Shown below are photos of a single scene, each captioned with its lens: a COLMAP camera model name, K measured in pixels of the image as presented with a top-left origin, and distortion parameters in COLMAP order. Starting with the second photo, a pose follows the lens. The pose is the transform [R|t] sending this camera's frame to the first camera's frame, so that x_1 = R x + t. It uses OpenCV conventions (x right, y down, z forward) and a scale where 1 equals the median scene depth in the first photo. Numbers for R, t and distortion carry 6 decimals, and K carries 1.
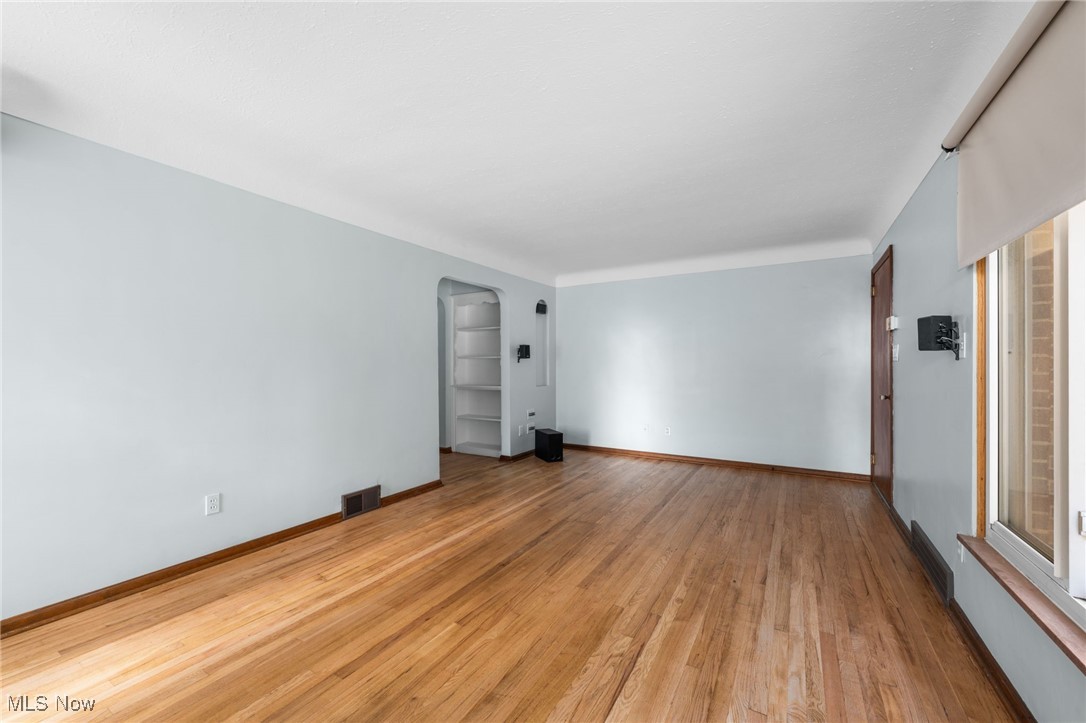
lens RADIAL K [[429.1, 0, 538.2], [0, 429.1, 378.0], [0, 0, 1]] dist [0.001137, 0.000558]
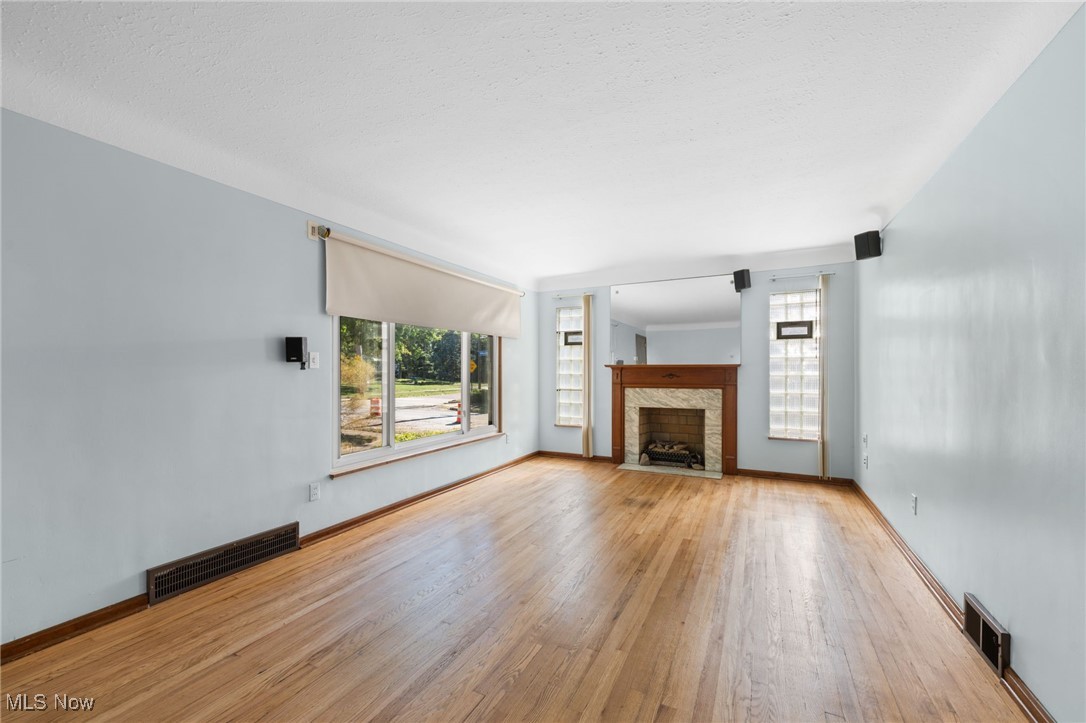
lens RADIAL K [[429.1, 0, 546.0], [0, 429.1, 377.5], [0, 0, 1]] dist [0.001137, 0.000558]
pose [[-0.996175, 0.005666, -0.087192, 0.195377], [0.001612, 0.998918, 0.046487, -0.055353], [0.087361, 0.046168, -0.995106, 1.725265]]
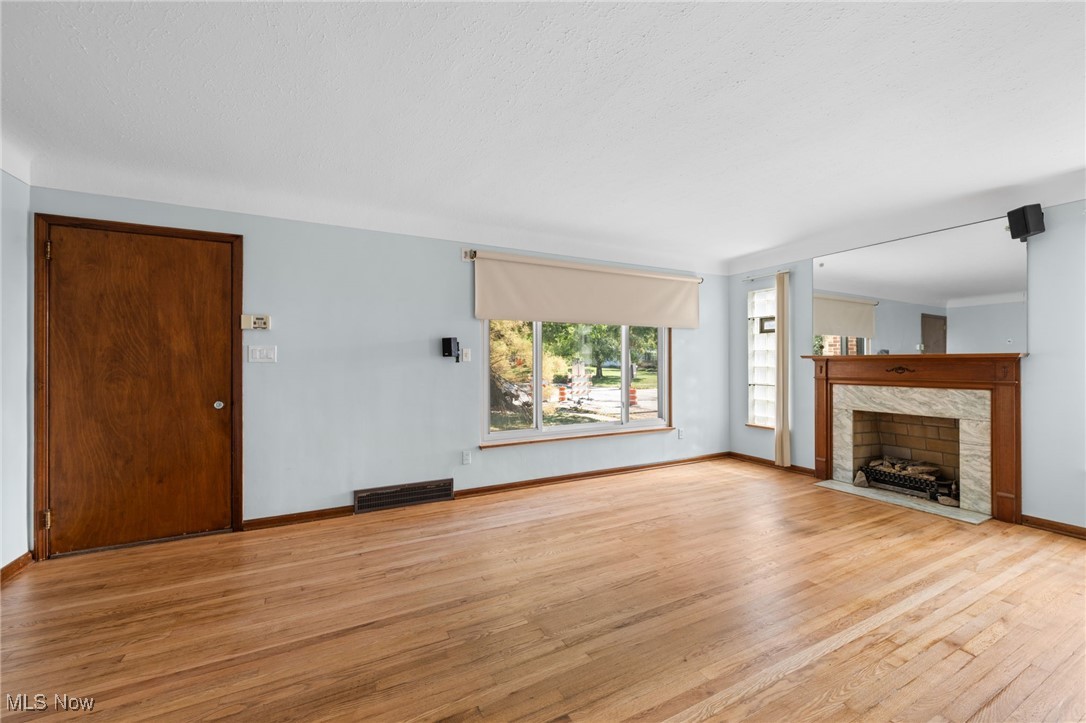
lens RADIAL K [[429.1, 0, 548.8], [0, 429.1, 362.1], [0, 0, 1]] dist [0.001137, 0.000558]
pose [[-0.861157, 0.004825, 0.508316, -0.226657], [0.019729, 0.999519, 0.023935, -0.053904], [-0.507956, 0.030640, -0.860838, 1.661930]]
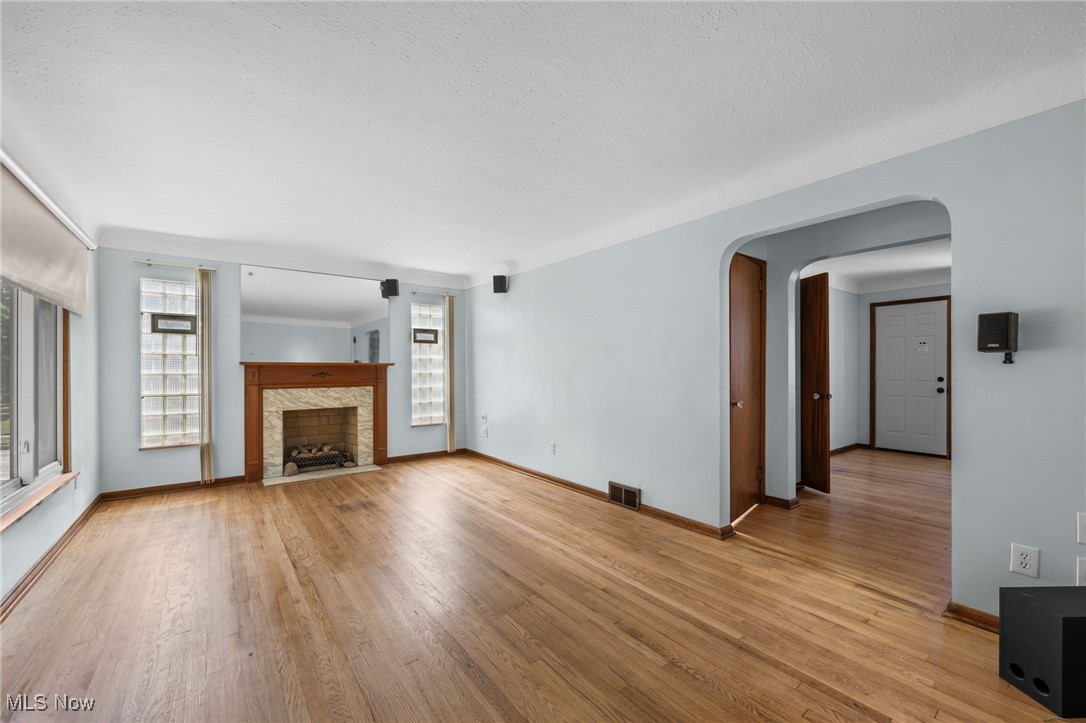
lens RADIAL K [[429.1, 0, 536.2], [0, 429.1, 370.6], [0, 0, 1]] dist [0.001137, 0.000558]
pose [[-0.372972, 0.006600, -0.927819, 0.786216], [-0.025960, 0.999509, 0.017545, -0.044536], [0.927479, 0.030630, -0.372617, 1.404929]]
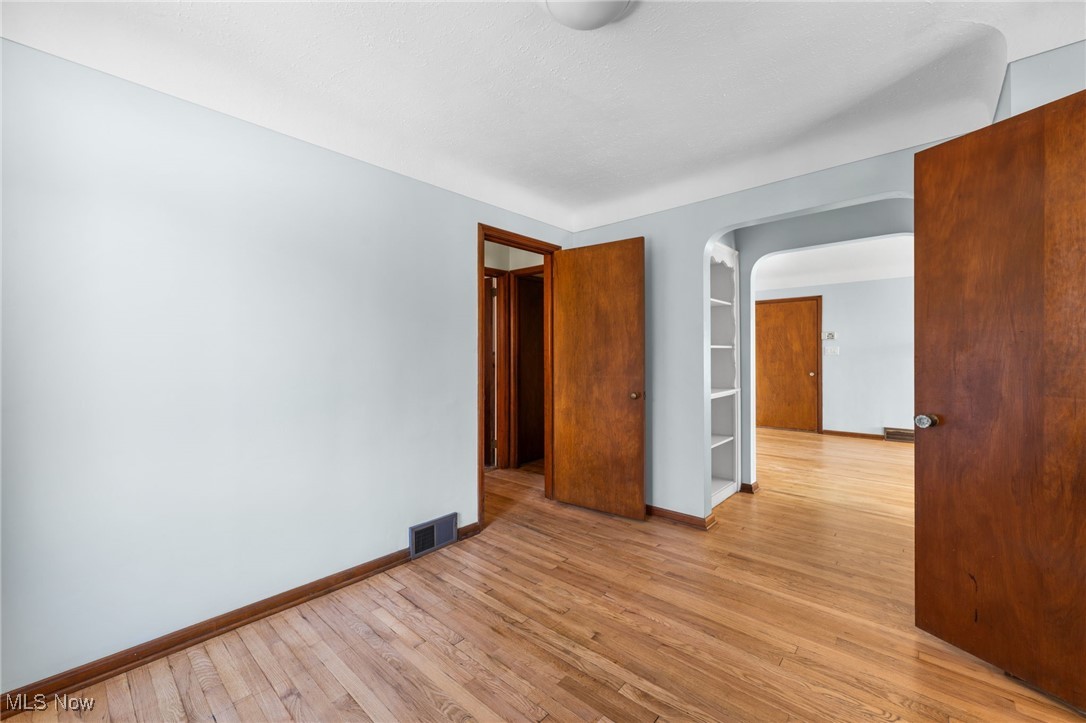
lens RADIAL K [[429.1, 0, 538.0], [0, 429.1, 355.6], [0, 0, 1]] dist [0.001137, 0.000558]
pose [[0.184984, 0.005908, 0.982724, -1.510229], [0.032433, 0.999400, -0.012114, -0.060508], [-0.982206, 0.034114, 0.184682, 2.175875]]
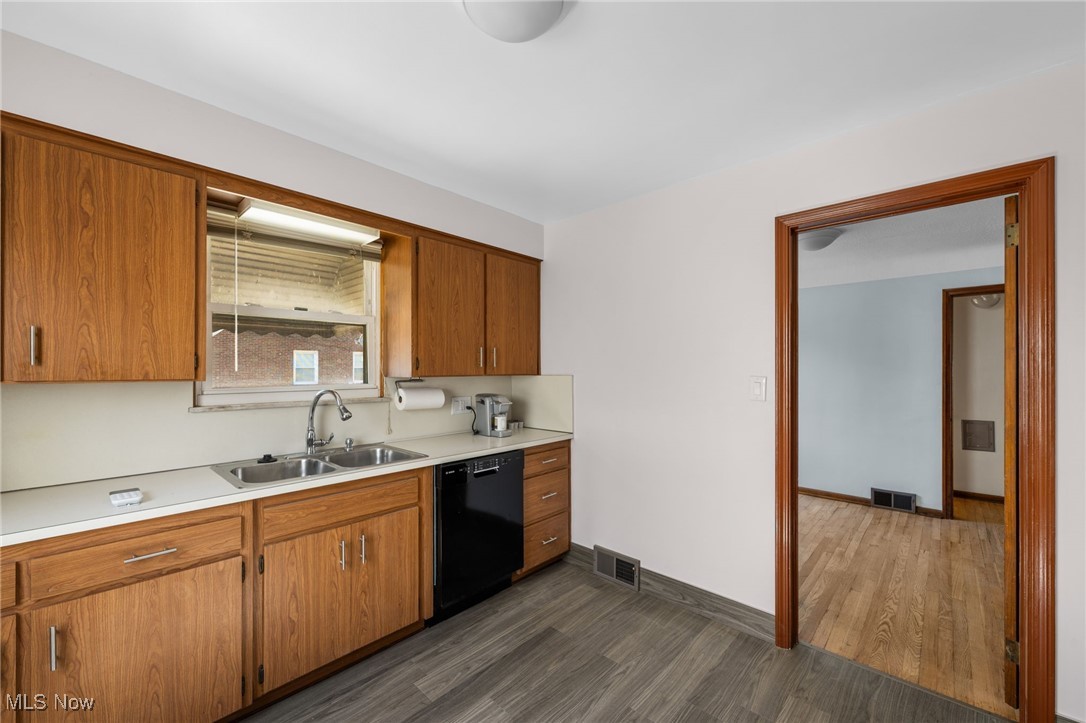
lens RADIAL K [[429.1, 0, 539.5], [0, 429.1, 367.5], [0, 0, 1]] dist [0.001137, 0.000558]
pose [[0.976745, 0.006628, -0.214303, -1.497855], [-0.014567, 0.999264, -0.035486, -0.071709], [0.213910, 0.037782, 0.976122, 0.954152]]
